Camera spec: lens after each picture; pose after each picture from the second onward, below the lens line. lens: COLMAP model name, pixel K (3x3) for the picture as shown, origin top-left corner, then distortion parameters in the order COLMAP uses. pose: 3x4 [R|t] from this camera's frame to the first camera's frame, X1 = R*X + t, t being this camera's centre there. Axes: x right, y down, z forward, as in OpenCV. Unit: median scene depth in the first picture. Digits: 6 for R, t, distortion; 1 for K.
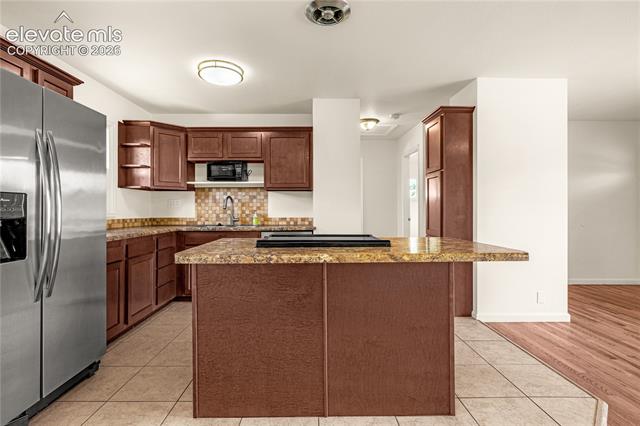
lens RADIAL K [[309.6, 0, 319.7], [0, 309.6, 210.3], [0, 0, 1]] dist [-0.006050, 0.003058]
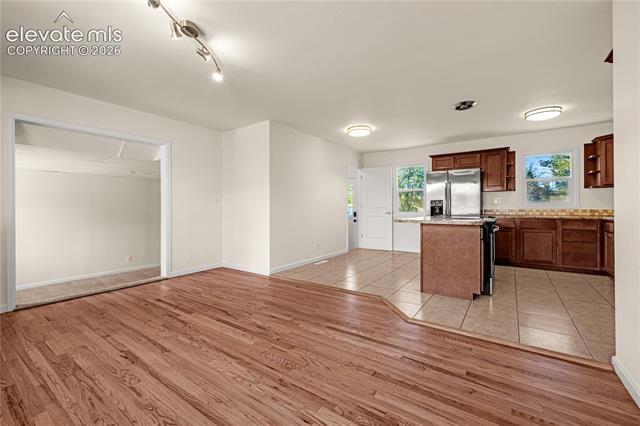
lens RADIAL K [[272.0, 0, 314.7], [0, 272.0, 209.6], [0, 0, 1]] dist [0.003142, 0.000043]
pose [[-0.591472, 0.009143, -0.806274, 1.115312], [0.005087, 0.999958, 0.007607, 0.011141], [0.806310, 0.000398, -0.591494, 0.681650]]
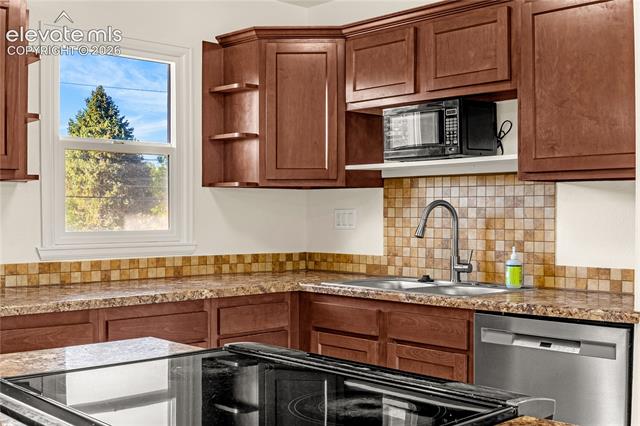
lens RADIAL K [[783.8, 0, 323.4], [0, 783.8, 211.2], [0, 0, 1]] dist [-0.048281, 0.000000]
pose [[0.682112, 0.000548, -0.731248, 0.289600], [-0.004778, 0.999982, -0.003708, -0.031883], [0.731232, 0.006023, 0.682102, 0.322571]]
